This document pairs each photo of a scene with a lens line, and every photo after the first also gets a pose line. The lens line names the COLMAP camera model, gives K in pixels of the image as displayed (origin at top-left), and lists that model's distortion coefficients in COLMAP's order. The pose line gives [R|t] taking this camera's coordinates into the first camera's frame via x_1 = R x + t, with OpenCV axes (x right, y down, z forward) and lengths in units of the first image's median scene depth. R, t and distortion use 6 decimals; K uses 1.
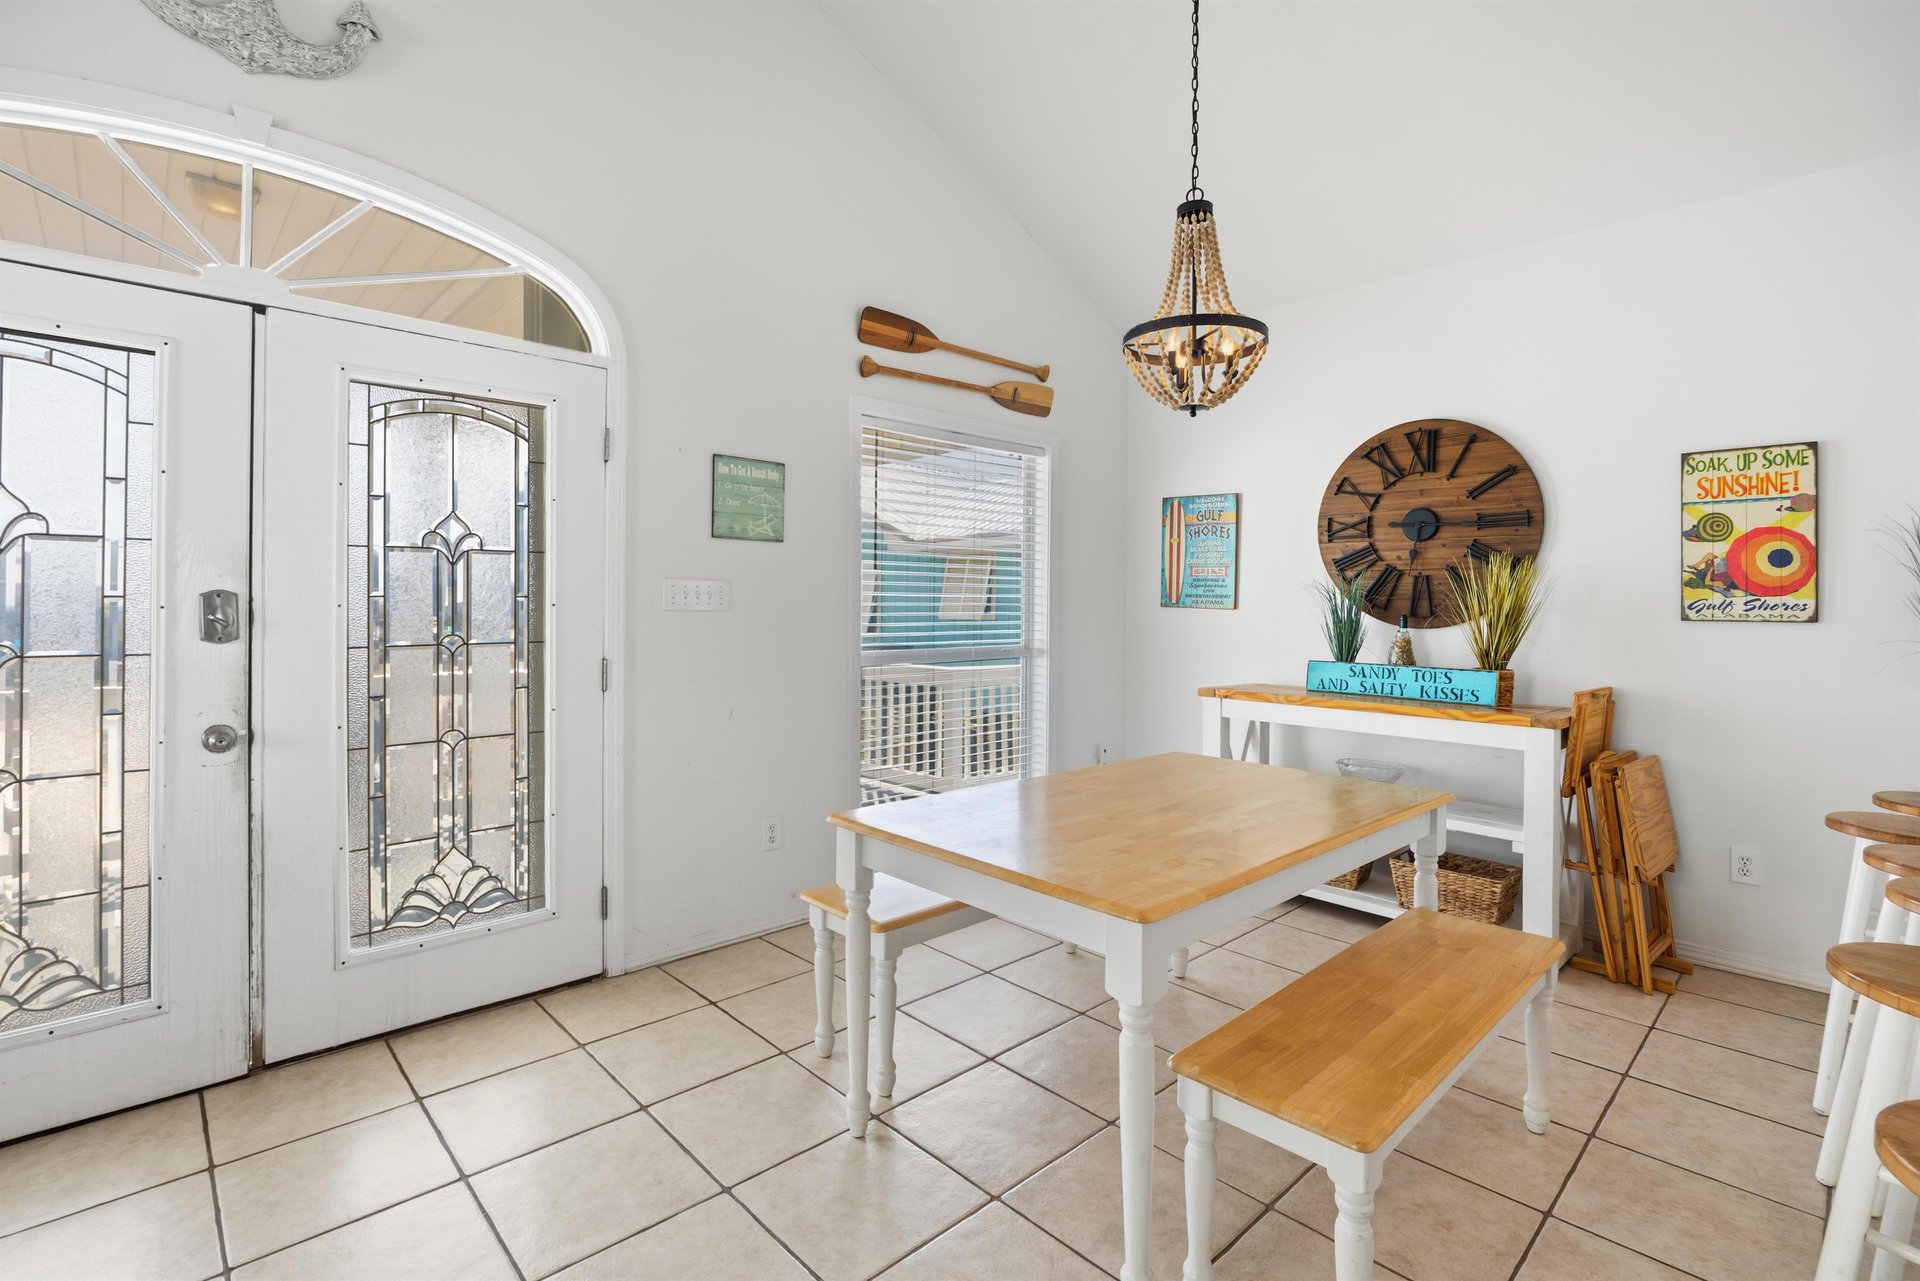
lens RADIAL K [[878.4, 0, 937.4], [0, 878.4, 598.3], [0, 0, 1]] dist [-0.015506, 0.000562]
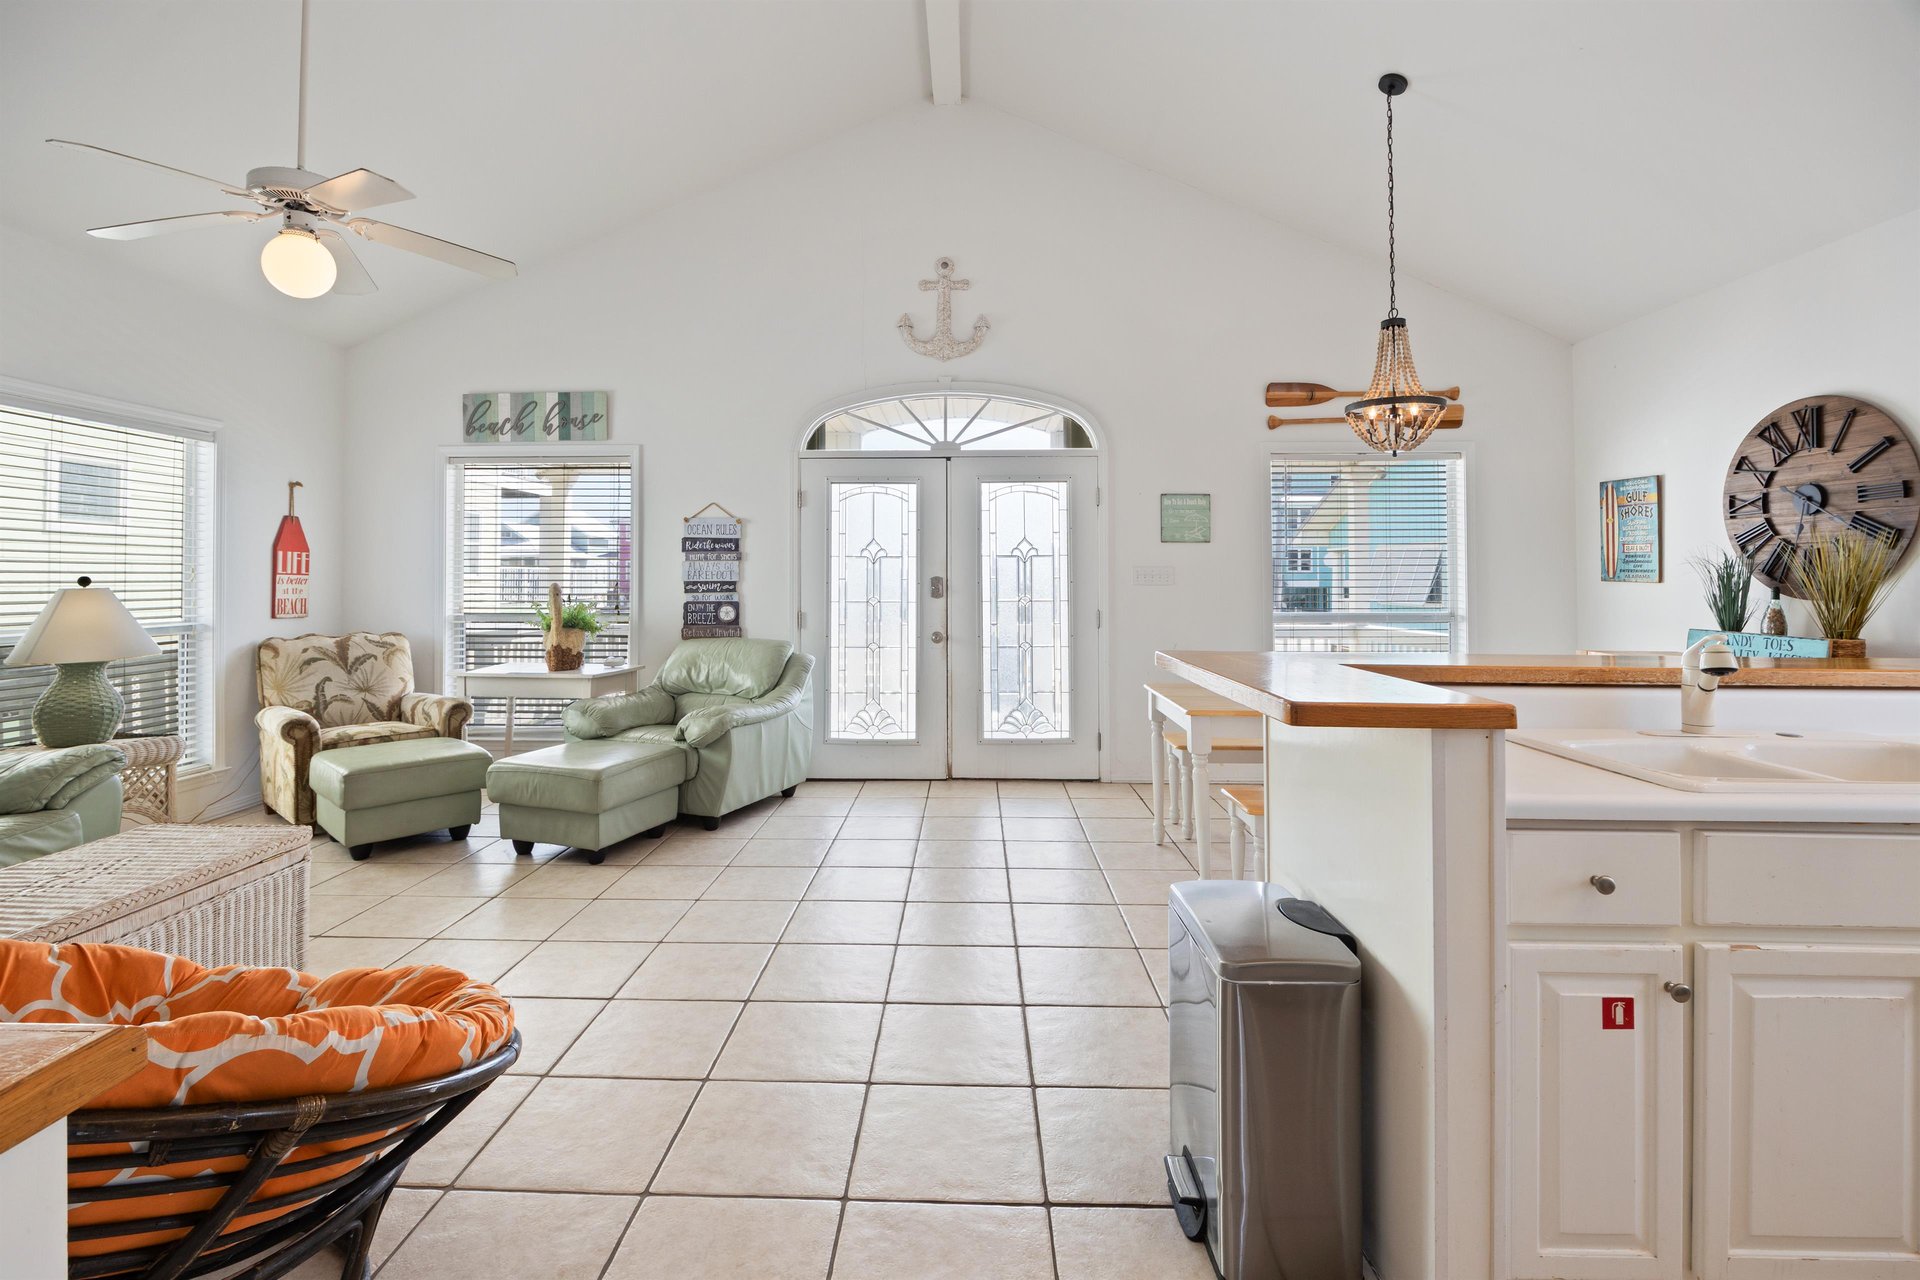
lens RADIAL K [[872.5, 0, 951.3], [0, 872.5, 555.6], [0, 0, 1]] dist [-0.009828, 0.000363]
pose [[0.721074, -0.028273, -0.692281, 0.580714], [0.009613, 0.999479, -0.030806, 0.004600], [0.692791, 0.015558, 0.720970, -0.476238]]
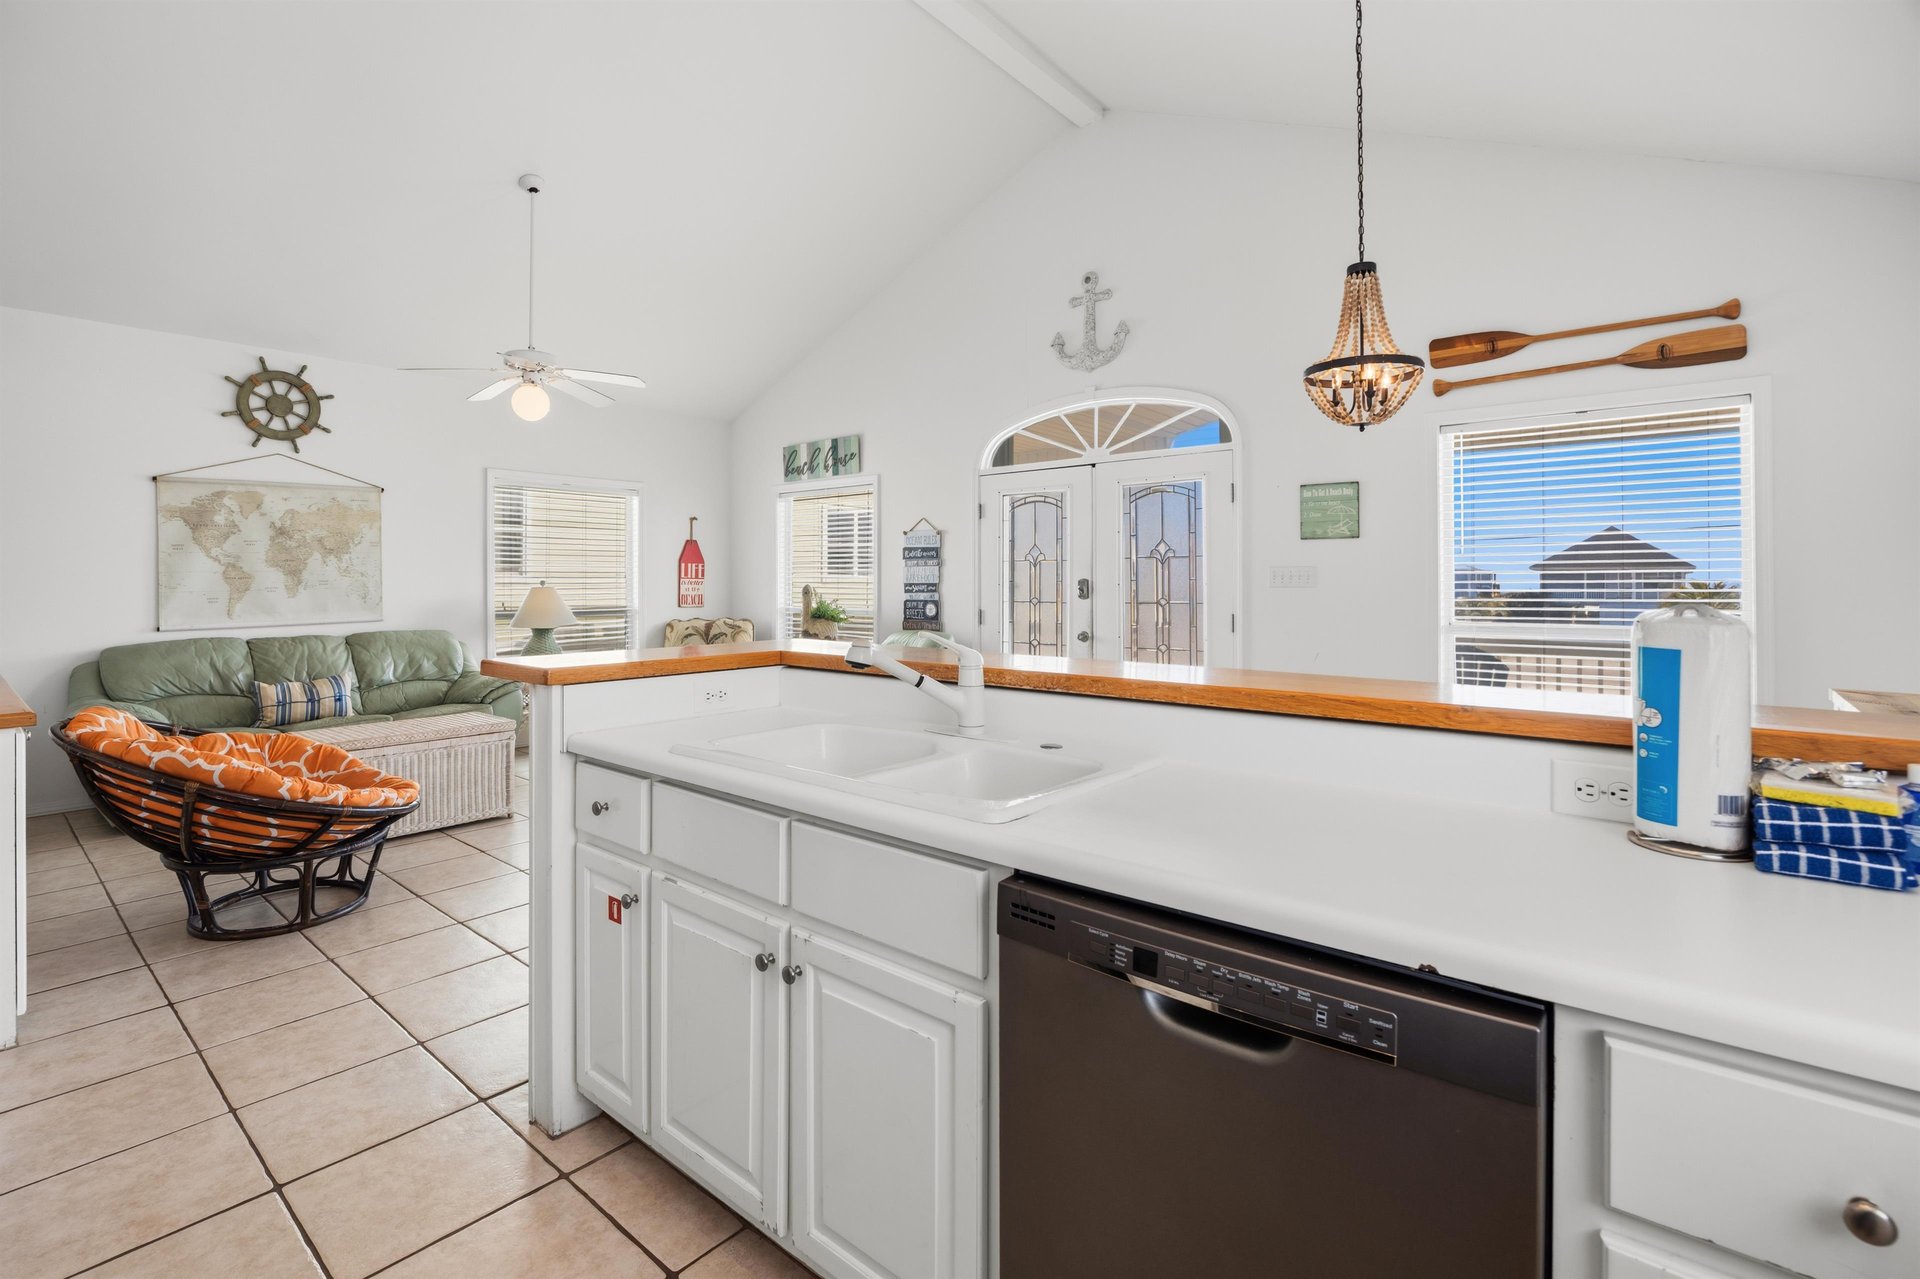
lens RADIAL K [[878.4, 0, 961.5], [0, 878.4, 569.1], [0, 0, 1]] dist [-0.015506, 0.000562]
pose [[0.142484, -0.025456, -0.989470, 1.088282], [0.006543, 0.999672, -0.024776, 0.015820], [0.989775, -0.002944, 0.142604, 0.175382]]
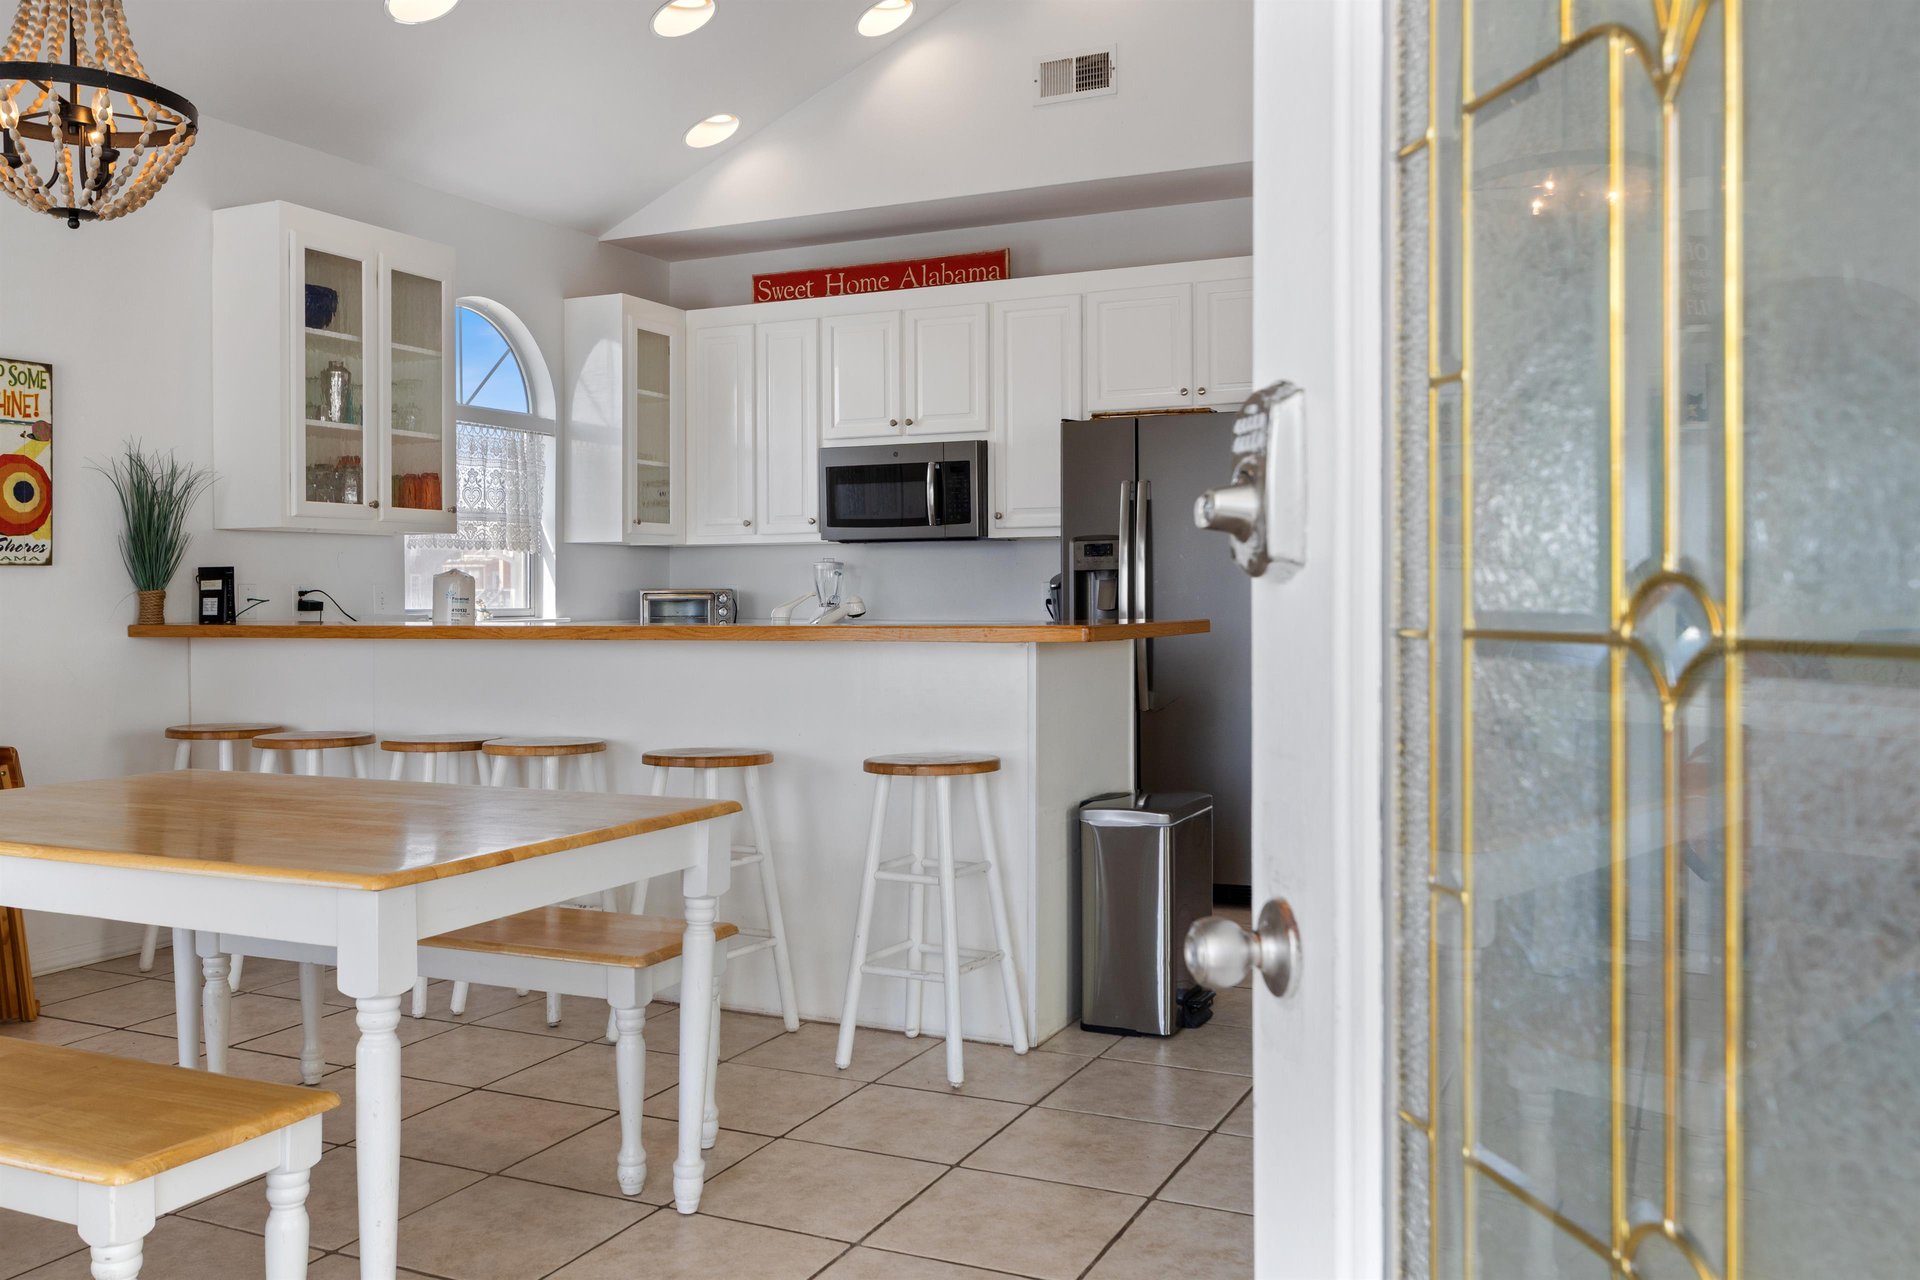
lens RADIAL K [[1626.2, 0, 960.7], [0, 1626.2, 593.3], [0, 0, 1]] dist [0.035352, -0.005043]
pose [[-0.383143, -0.012116, 0.923609, -0.787398], [-0.002673, 0.999924, 0.012008, 0.028816], [-0.923685, 0.002132, -0.383147, 0.657855]]
